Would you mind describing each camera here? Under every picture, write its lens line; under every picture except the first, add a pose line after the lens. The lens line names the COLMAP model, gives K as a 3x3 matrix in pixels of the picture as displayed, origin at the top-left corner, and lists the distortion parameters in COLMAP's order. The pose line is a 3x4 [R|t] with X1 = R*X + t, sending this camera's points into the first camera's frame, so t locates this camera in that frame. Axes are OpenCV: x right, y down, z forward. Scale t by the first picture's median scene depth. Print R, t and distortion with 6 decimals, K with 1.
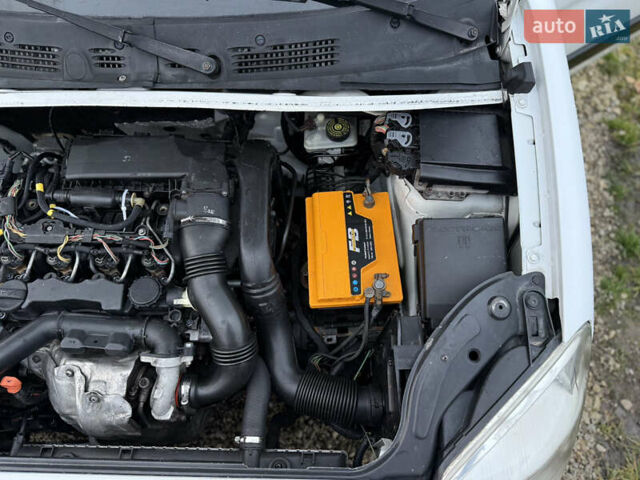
lens RADIAL K [[452.3, 0, 312.9], [0, 452.3, 240.9], [0, 0, 1]] dist [0.052388, -0.078055]
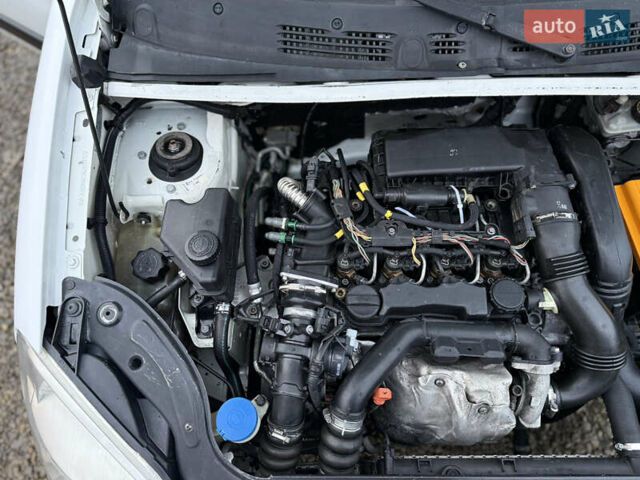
lens RADIAL K [[452.3, 0, 316.2], [0, 452.3, 240.9], [0, 0, 1]] dist [0.052388, -0.078055]
pose [[0.999276, -0.026740, -0.027066, -0.701714], [0.027914, 0.998643, 0.043965, -0.049596], [0.025853, -0.044688, 0.998666, 0.052151]]
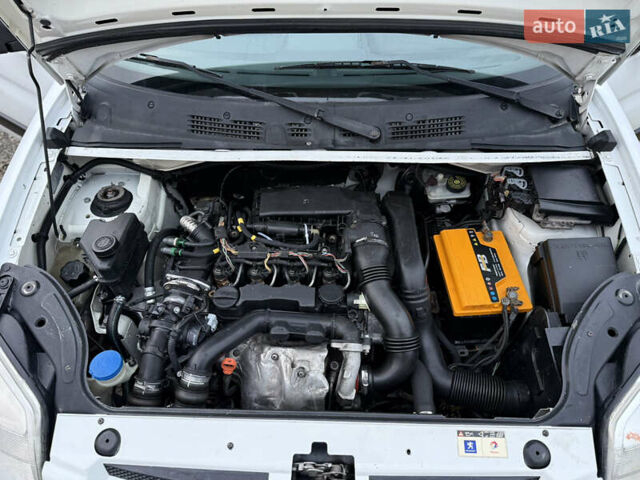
lens RADIAL K [[452.3, 0, 317.9], [0, 452.3, 235.9], [0, 0, 1]] dist [0.052388, -0.078055]
pose [[0.999812, 0.001288, -0.019340, -0.364842], [-0.006112, 0.967828, -0.251538, 0.260388], [0.018394, 0.251609, 0.967654, -0.255350]]
